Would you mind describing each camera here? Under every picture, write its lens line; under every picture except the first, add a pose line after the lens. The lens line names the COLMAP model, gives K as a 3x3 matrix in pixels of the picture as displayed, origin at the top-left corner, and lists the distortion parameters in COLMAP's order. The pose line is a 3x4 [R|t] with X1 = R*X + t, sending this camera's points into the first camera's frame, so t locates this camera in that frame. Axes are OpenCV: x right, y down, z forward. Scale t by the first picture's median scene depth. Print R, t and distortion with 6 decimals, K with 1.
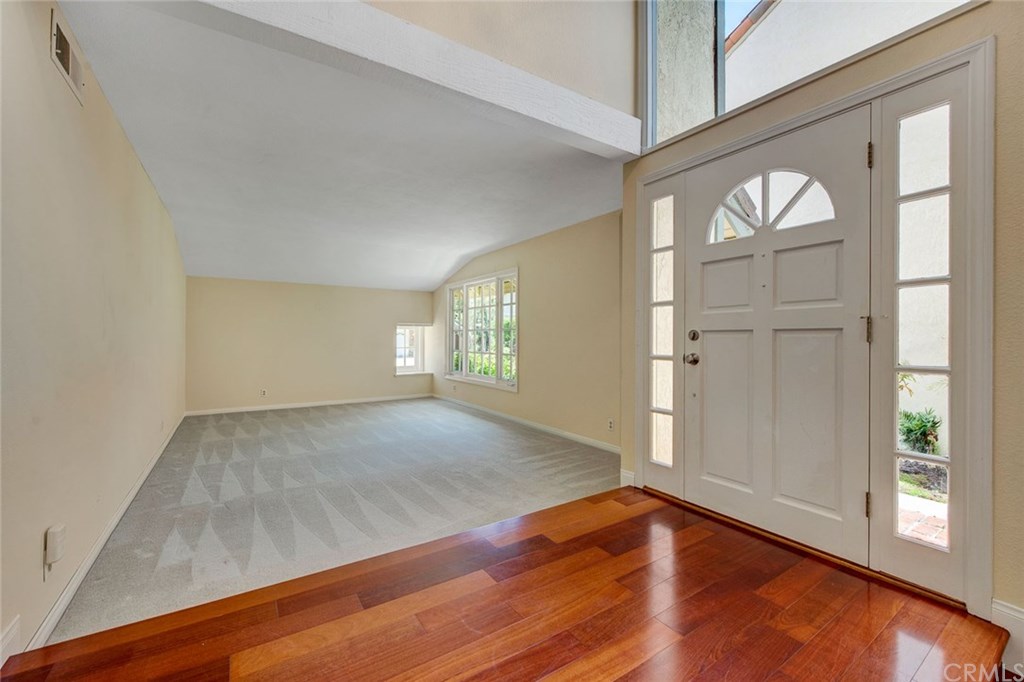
lens RADIAL K [[417.1, 0, 517.1], [0, 417.1, 338.1], [0, 0, 1]] dist [0.001051, 0.000100]
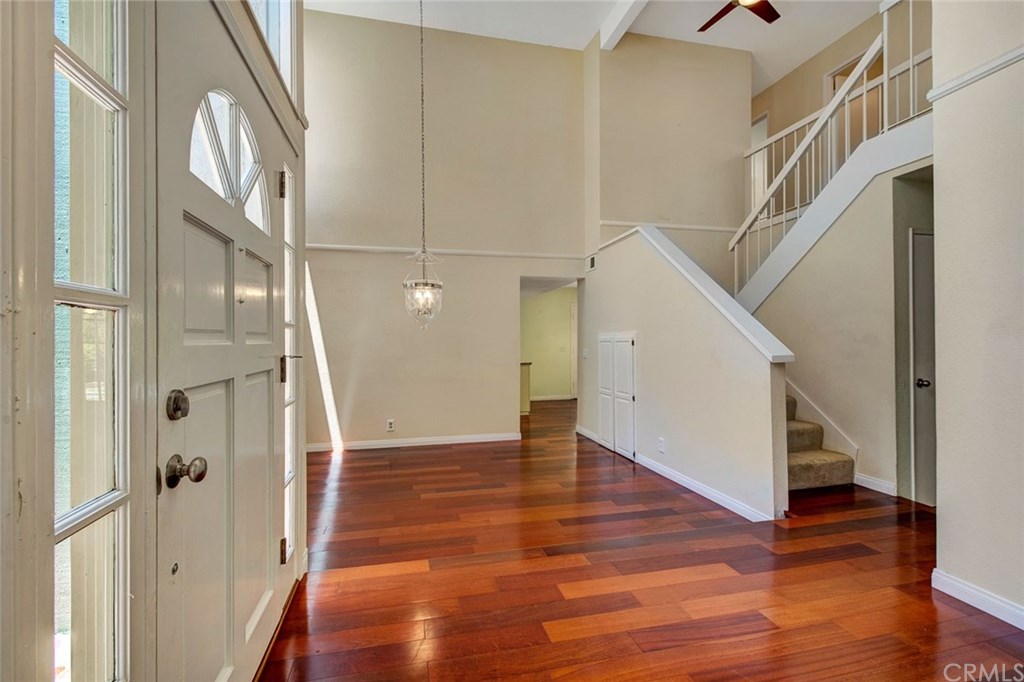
lens RADIAL K [[427.2, 0, 496.0], [0, 427.2, 341.2], [0, 0, 1]] dist [-0.000131, 0.000018]
pose [[-0.933580, 0.010056, 0.358227, 0.034943], [0.011058, 0.999939, 0.000747, -0.048496], [-0.358197, 0.004659, -0.933634, 1.062418]]
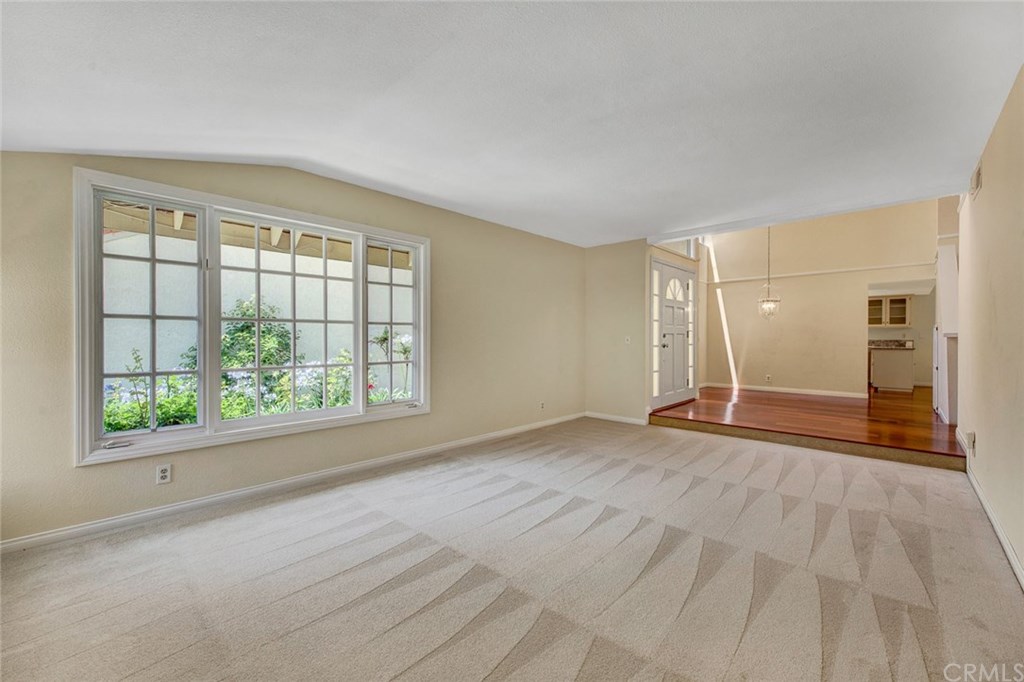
lens RADIAL K [[417.1, 0, 517.1], [0, 417.1, 338.1], [0, 0, 1]] dist [0.001051, 0.000100]
pose [[-0.225675, -0.003144, 0.974197, -1.460136], [0.000308, 0.999995, 0.003299, 0.000710], [-0.974202, 0.001044, -0.225673, 2.016273]]
